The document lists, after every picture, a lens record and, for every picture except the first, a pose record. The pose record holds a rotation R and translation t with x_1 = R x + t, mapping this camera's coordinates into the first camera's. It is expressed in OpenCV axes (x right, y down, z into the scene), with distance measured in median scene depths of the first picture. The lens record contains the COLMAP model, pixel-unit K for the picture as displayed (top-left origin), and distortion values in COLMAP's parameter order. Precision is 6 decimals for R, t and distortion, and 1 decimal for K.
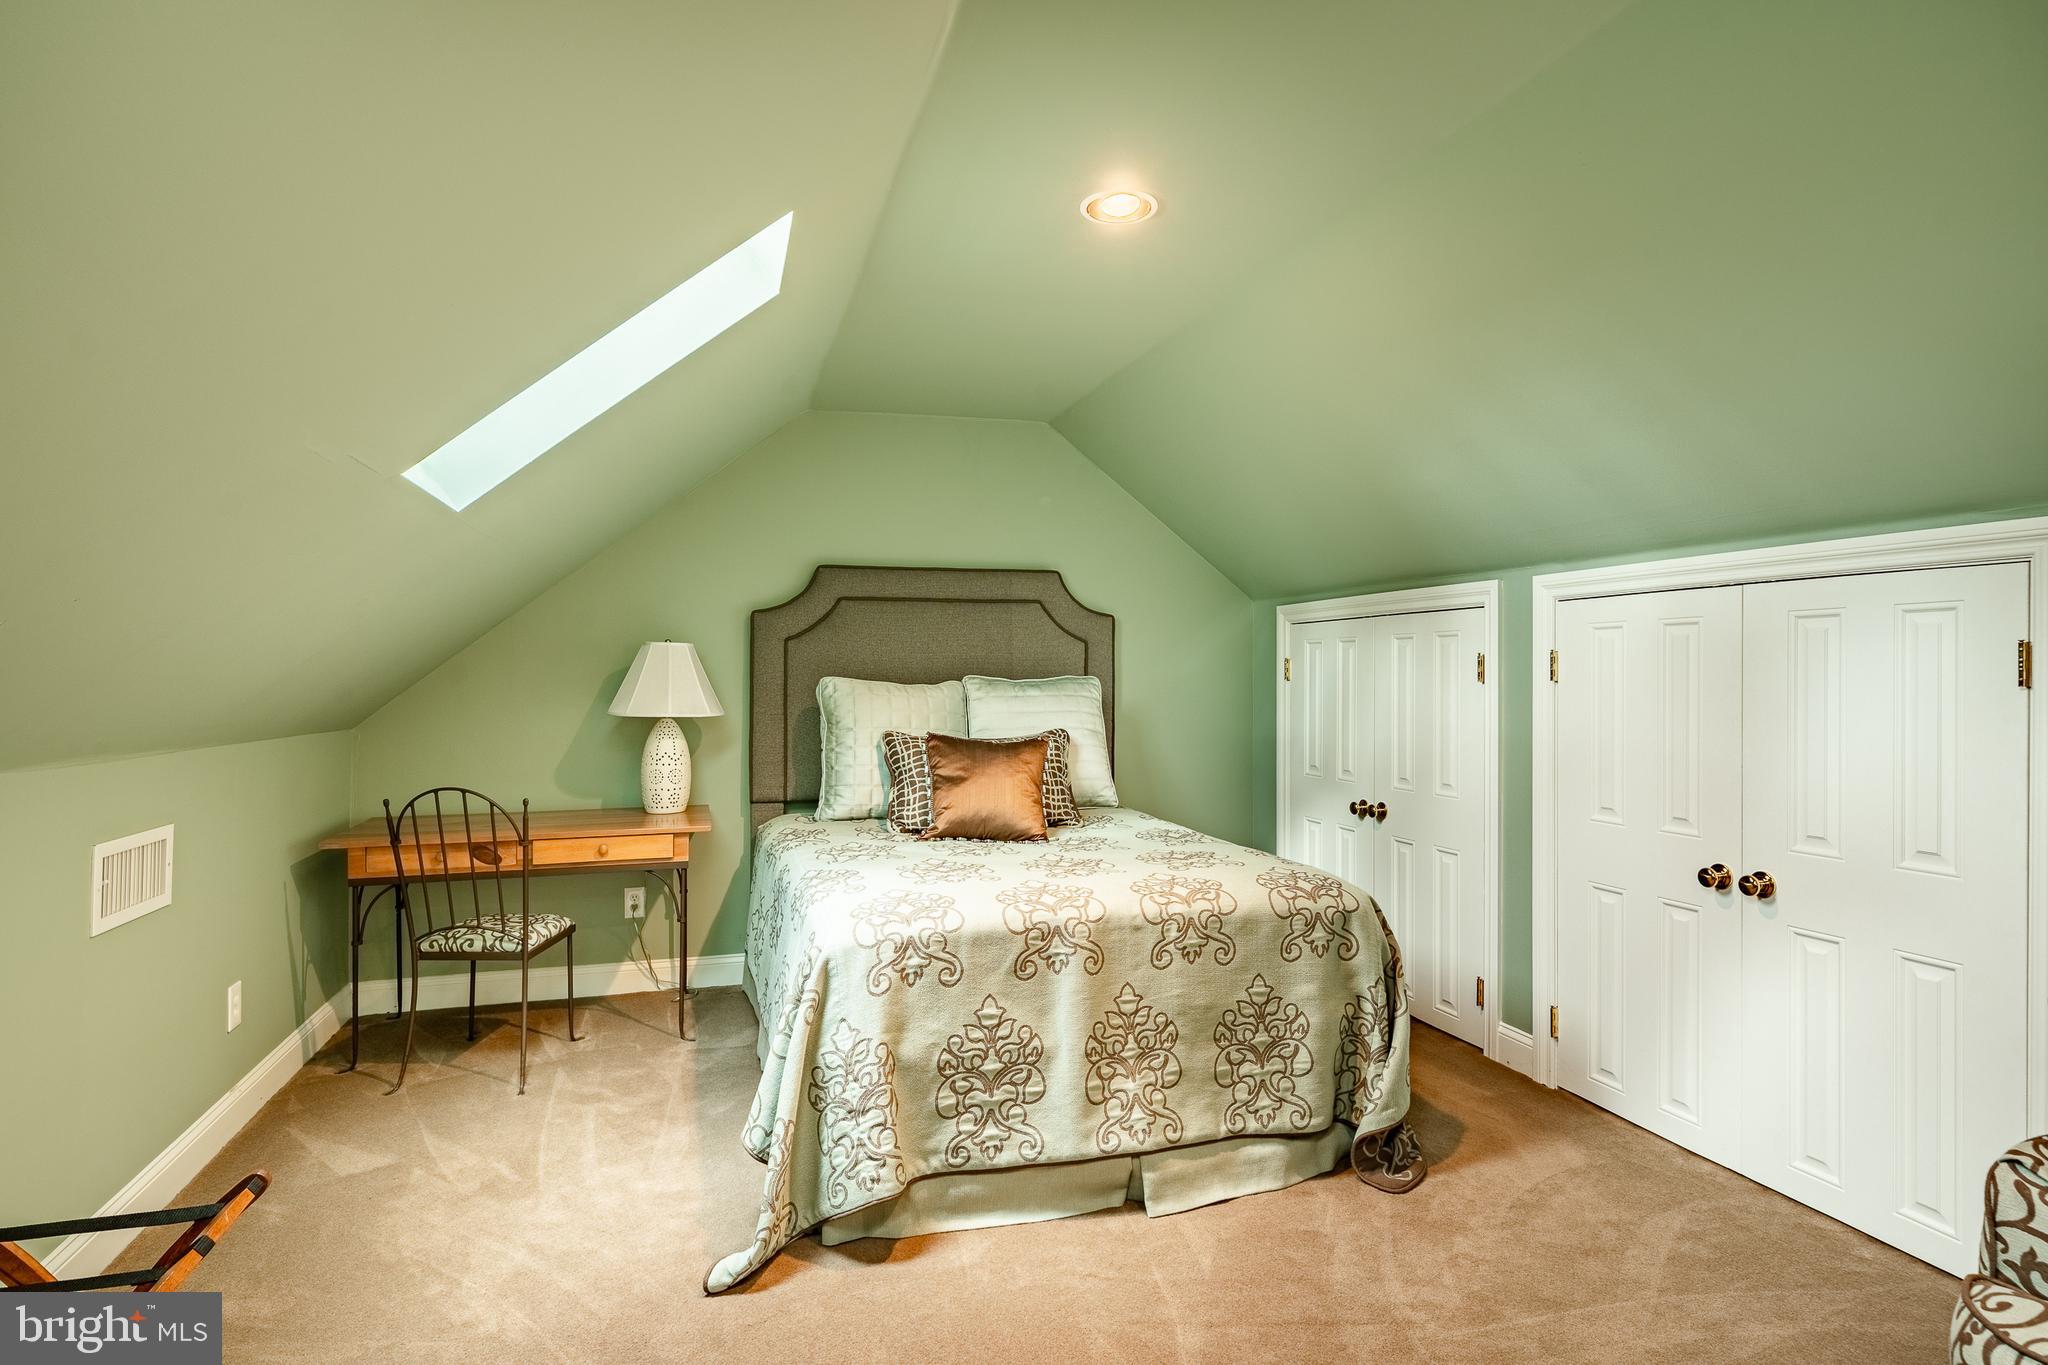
lens RADIAL K [[1046.7, 0, 1020.7], [0, 1046.7, 663.2], [0, 0, 1]] dist [0.030309, -0.000209]
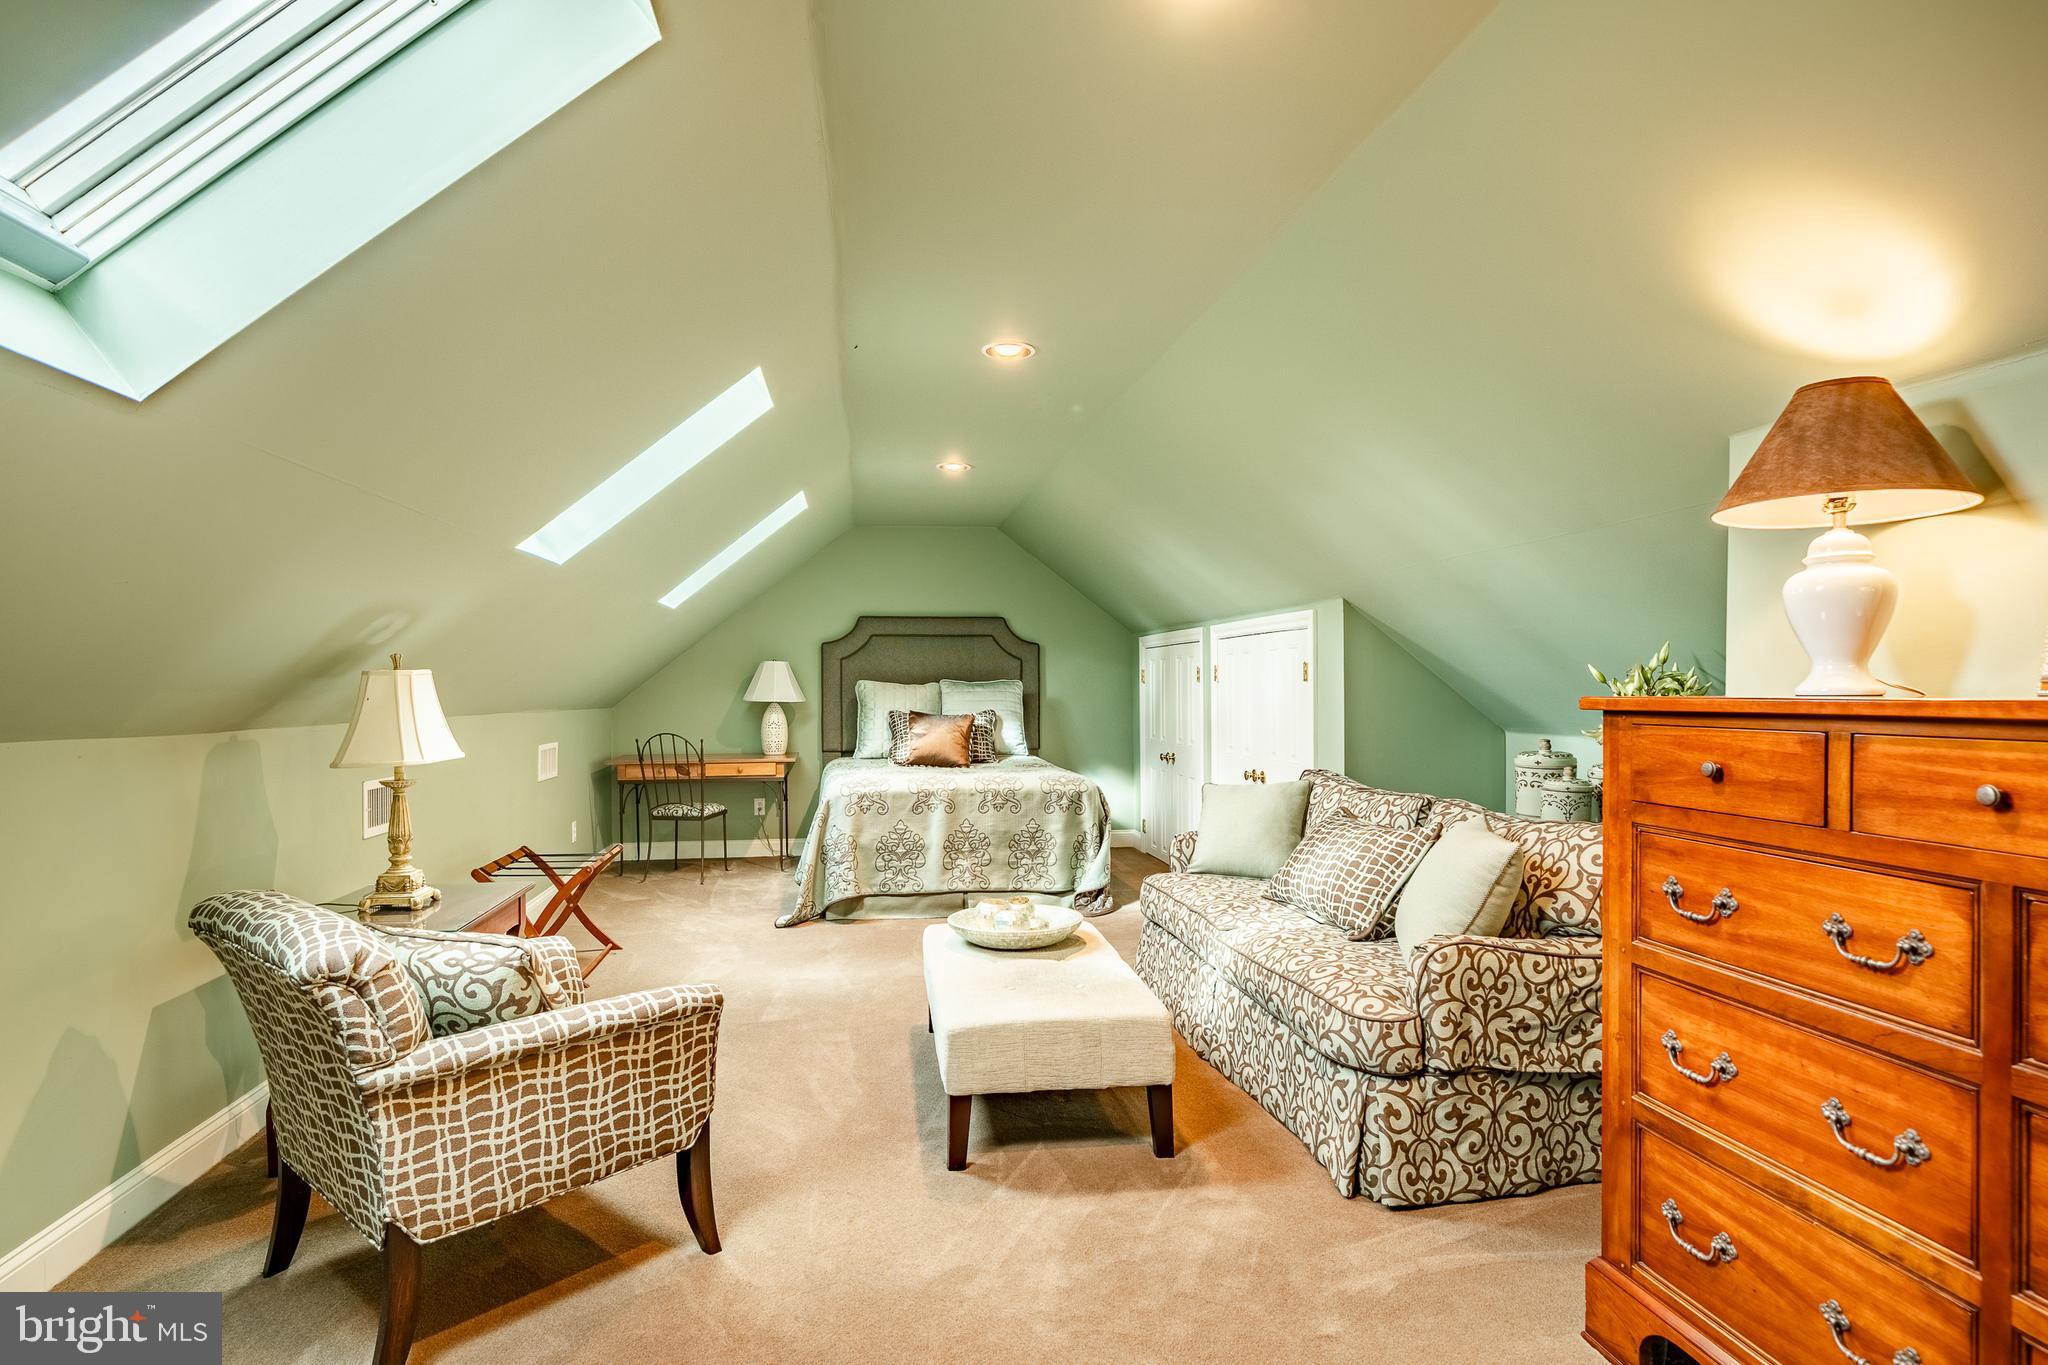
lens RADIAL K [[1046.7, 0, 1025.9], [0, 1046.7, 691.8], [0, 0, 1]] dist [0.030309, -0.000209]
pose [[0.991410, 0.002096, -0.130774, 0.377117], [0.000202, 0.999846, 0.017555, 0.001915], [0.130790, -0.017431, 0.991257, -0.844008]]
